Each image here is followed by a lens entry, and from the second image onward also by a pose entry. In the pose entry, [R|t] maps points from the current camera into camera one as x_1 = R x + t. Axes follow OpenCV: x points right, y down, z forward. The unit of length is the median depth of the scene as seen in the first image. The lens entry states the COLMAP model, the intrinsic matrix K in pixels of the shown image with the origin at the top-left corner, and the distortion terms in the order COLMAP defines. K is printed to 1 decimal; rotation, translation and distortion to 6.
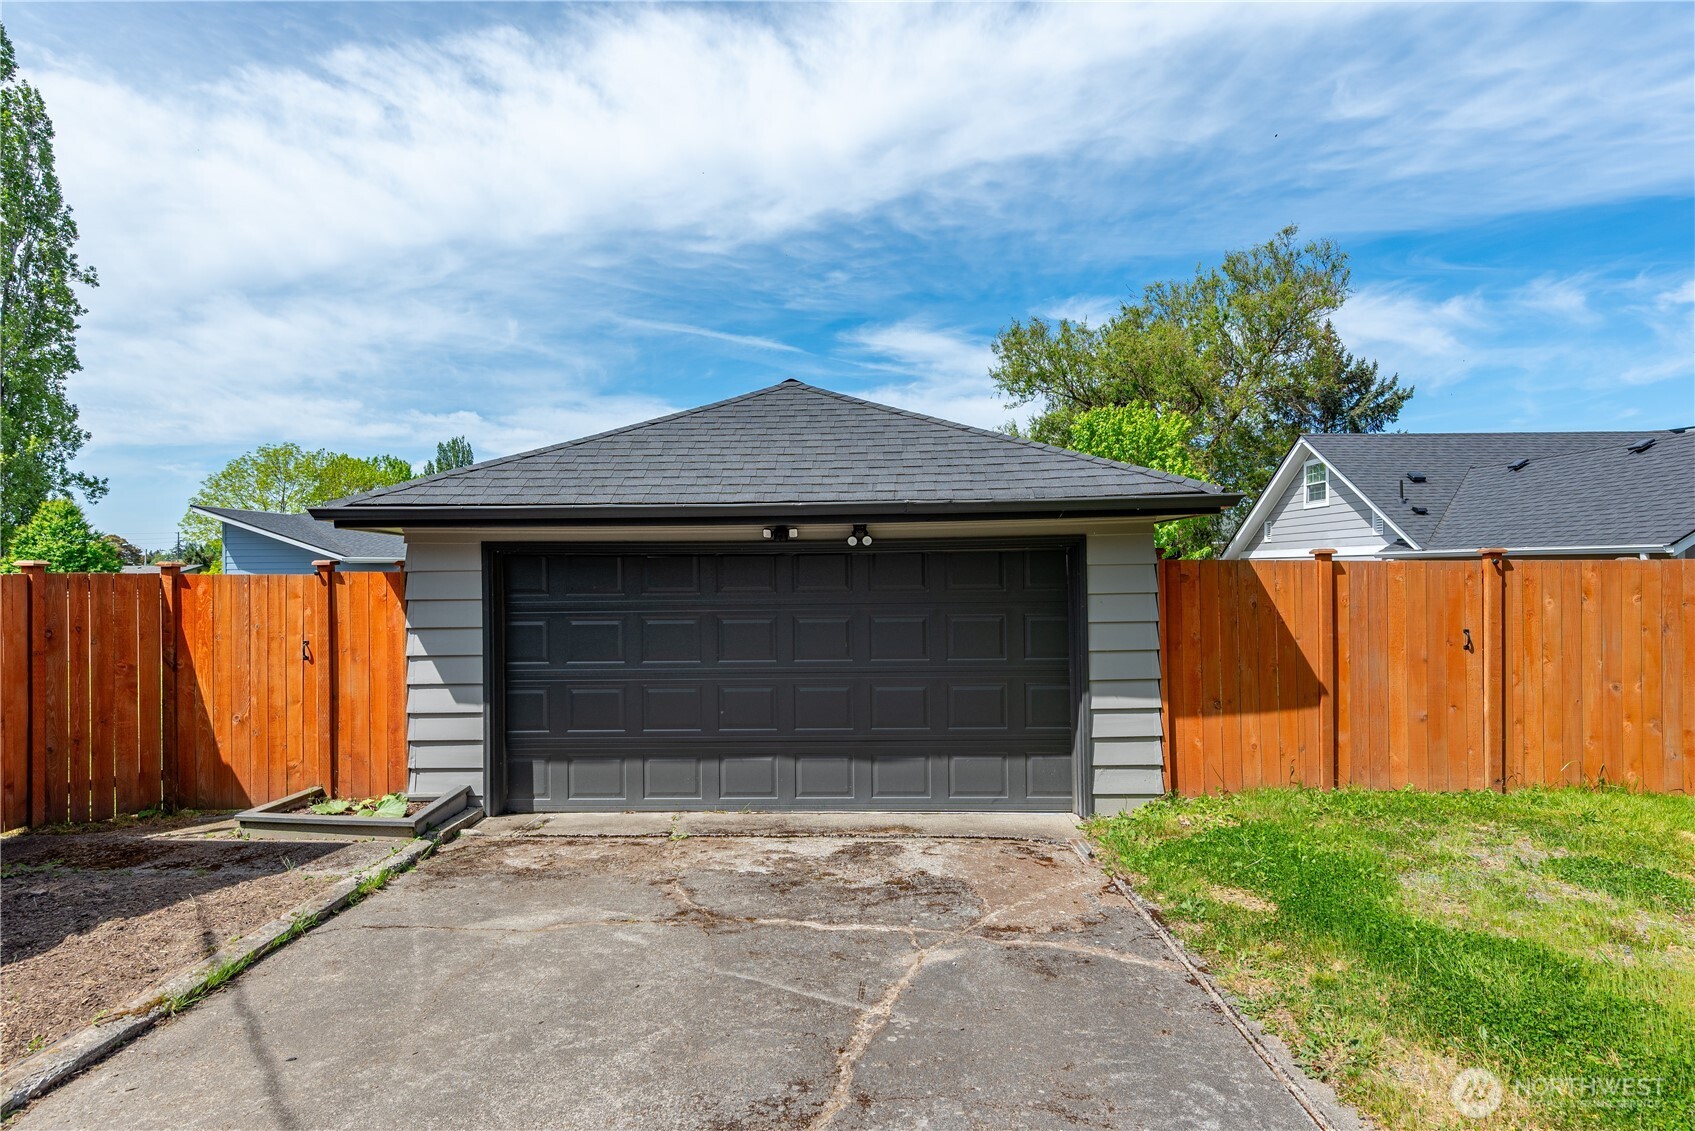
lens RADIAL K [[915.2, 0, 853.3], [0, 915.2, 566.7], [0, 0, 1]] dist [0.010757, 0.000902]
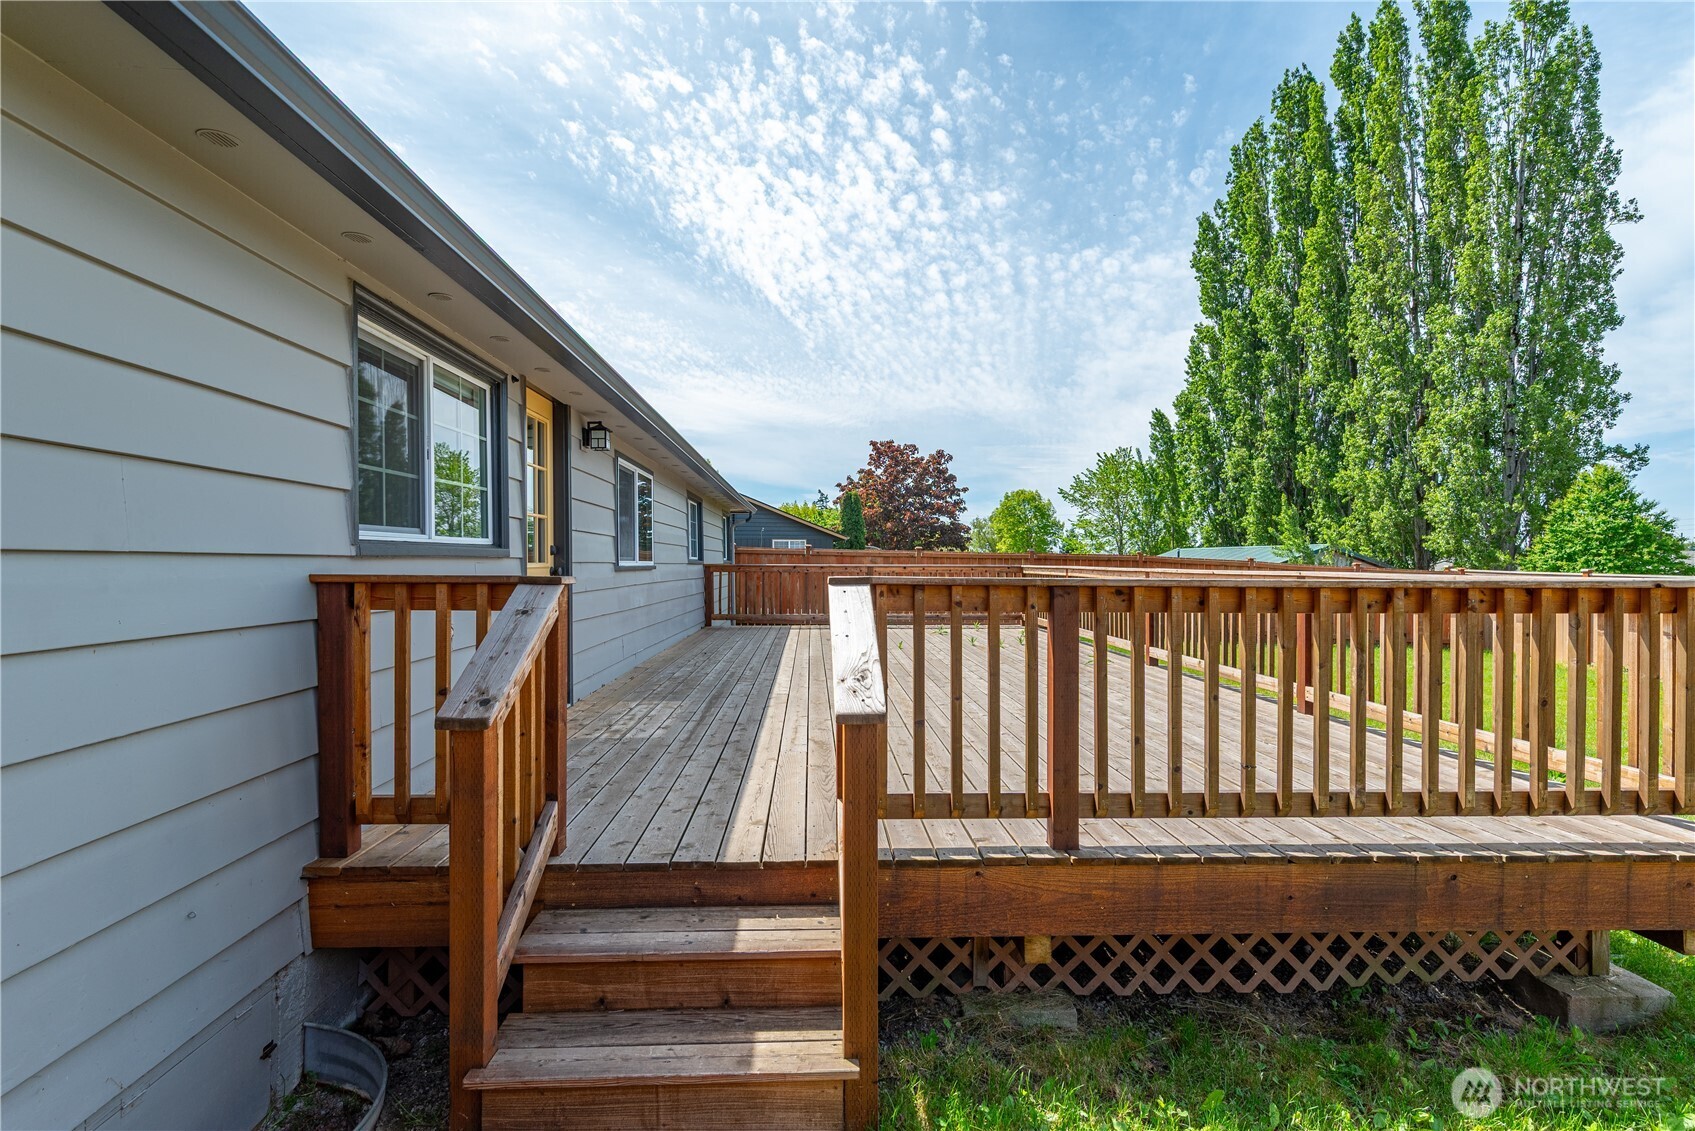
lens RADIAL K [[815.6, 0, 856.9], [0, 815.6, 570.8], [0, 0, 1]] dist [-0.001326, 0.002545]
pose [[0.134143, 0.014786, -0.990852, -0.164890], [0.008685, 0.999833, 0.016096, 0.003355], [0.990924, -0.010764, 0.133992, 0.177156]]
